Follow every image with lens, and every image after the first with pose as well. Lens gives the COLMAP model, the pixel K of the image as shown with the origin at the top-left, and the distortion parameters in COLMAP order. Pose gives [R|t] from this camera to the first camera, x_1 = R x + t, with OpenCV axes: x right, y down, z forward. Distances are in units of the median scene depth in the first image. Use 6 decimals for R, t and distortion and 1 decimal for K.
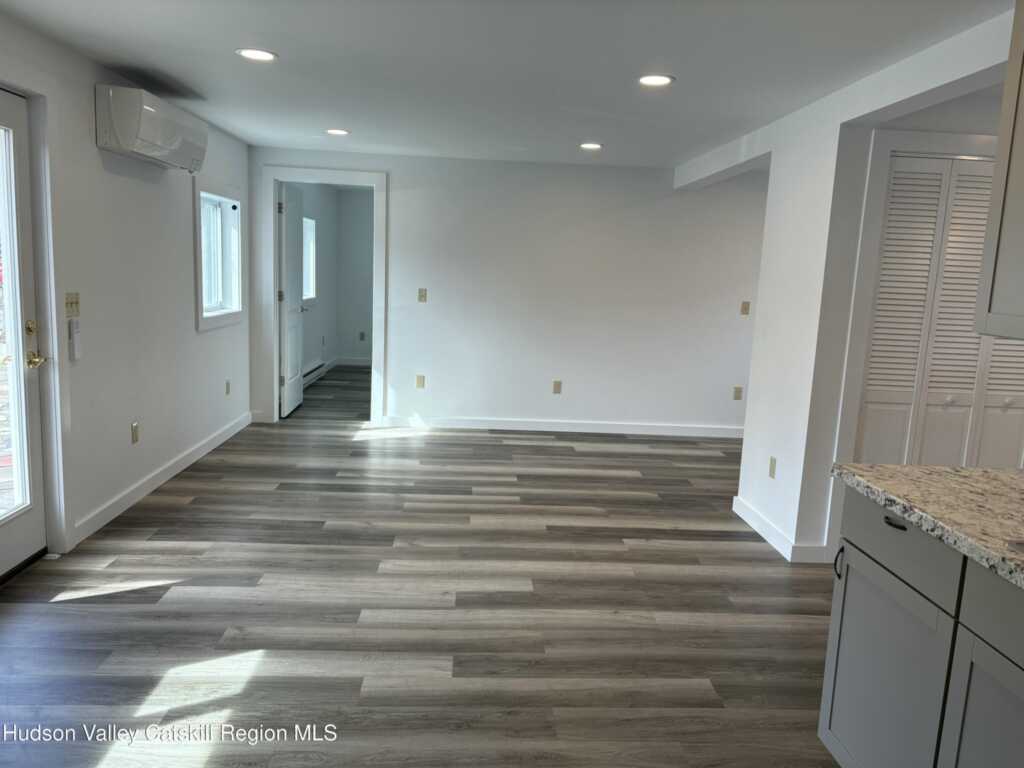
lens RADIAL K [[773.1, 0, 512.0], [0, 773.1, 384.0], [0, 0, 1]] dist [0.008393, -0.001211]
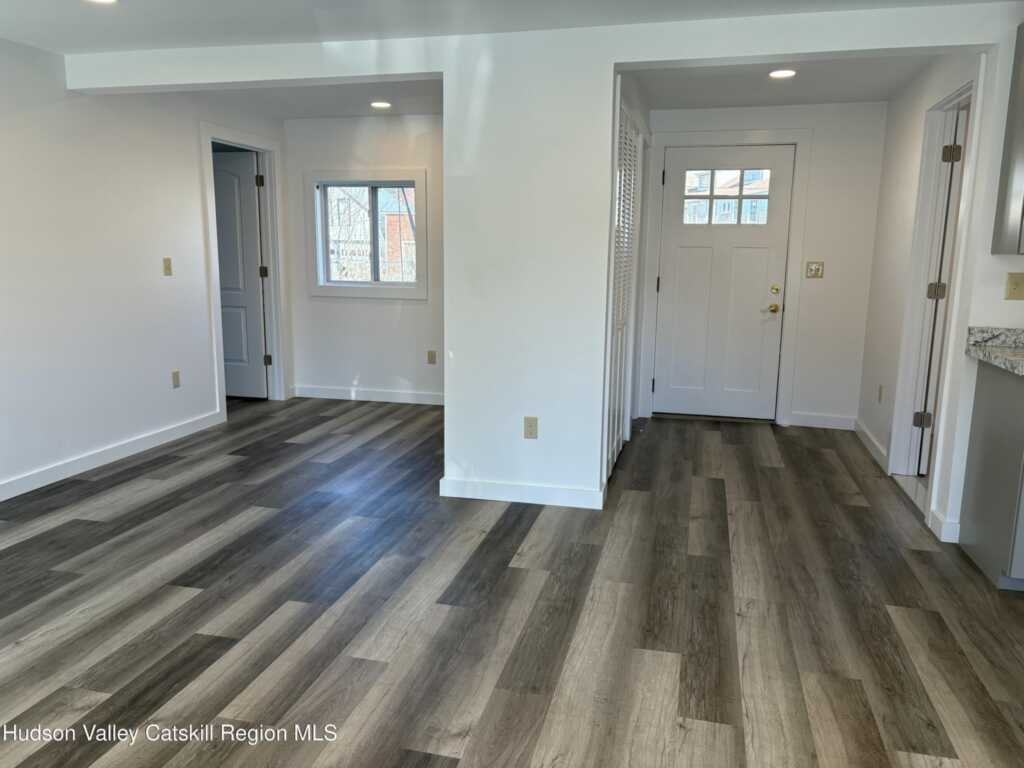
lens RADIAL K [[780.8, 0, 508.3], [0, 780.8, 380.2], [0, 0, 1]] dist [0.025997, -0.008959]
pose [[0.295958, -0.203531, 0.933265, -0.593393], [0.149122, 0.974901, 0.165322, -0.119517], [-0.943489, 0.090242, 0.318881, 0.798807]]
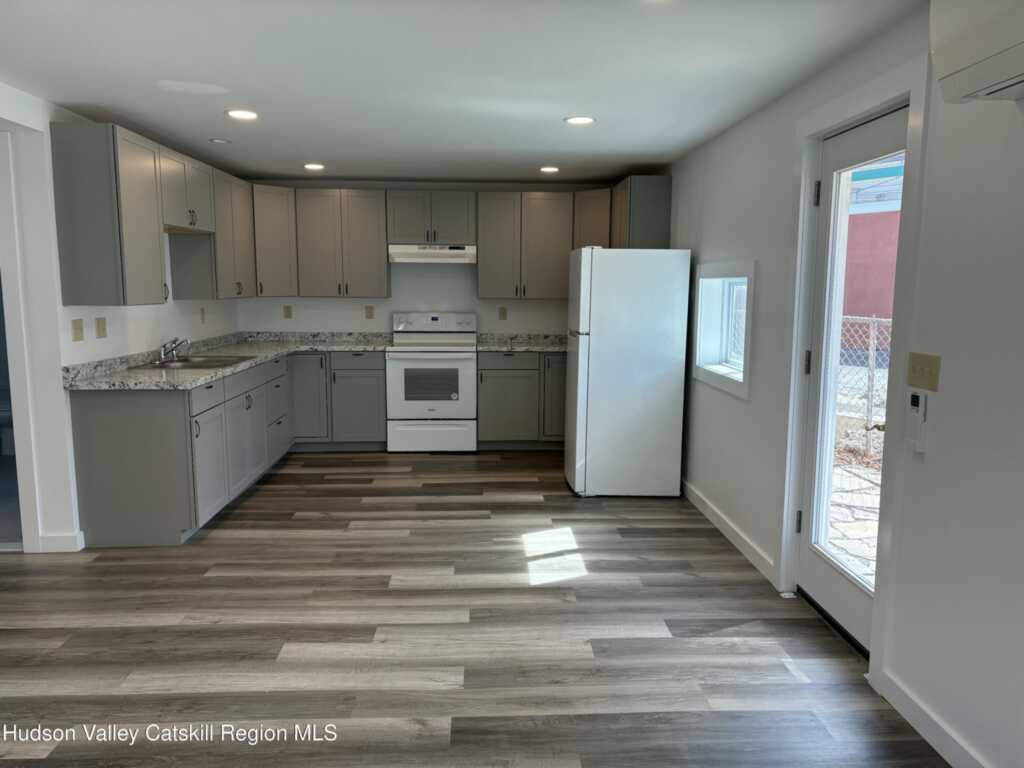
lens RADIAL K [[773.1, 0, 512.0], [0, 773.1, 384.0], [0, 0, 1]] dist [0.008393, -0.001211]
pose [[-0.998588, -0.053128, 0.000150, -0.195482], [-0.050982, 0.959048, 0.278619, -0.252604], [-0.014946, 0.278218, -0.960402, 1.585013]]
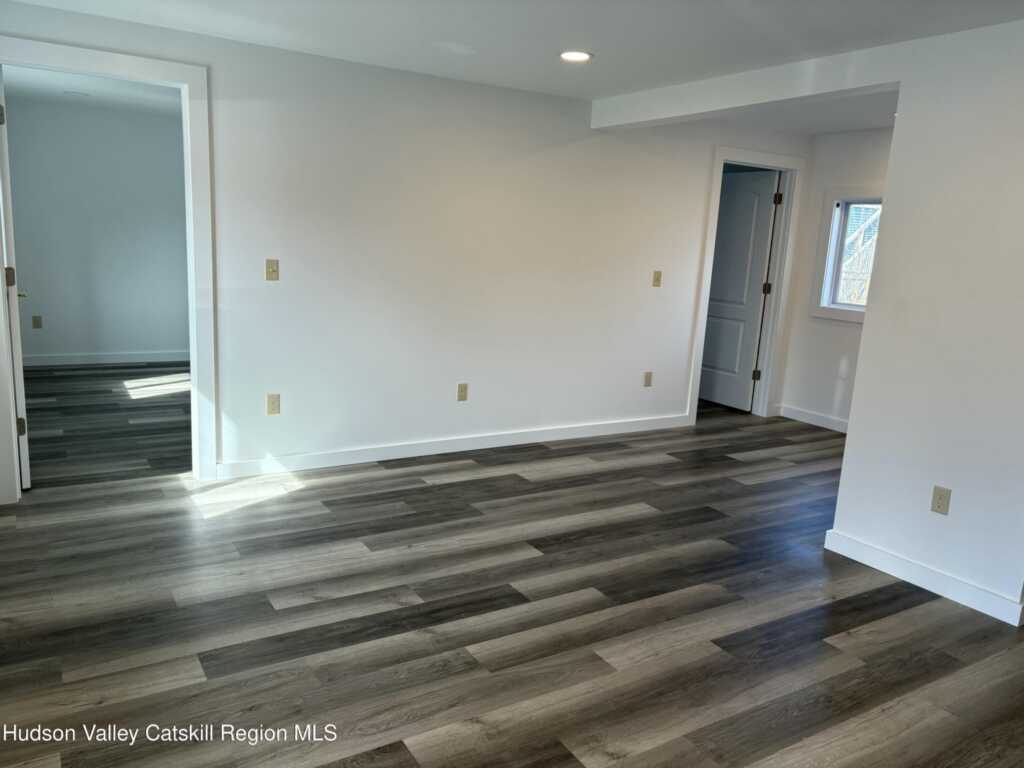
lens RADIAL K [[780.8, 0, 508.3], [0, 780.8, 380.2], [0, 0, 1]] dist [0.025997, -0.008959]
pose [[0.876407, -0.084986, 0.474013, -0.448747], [0.056501, 0.995653, 0.074047, -0.105918], [-0.478245, -0.038113, 0.877399, 0.575392]]
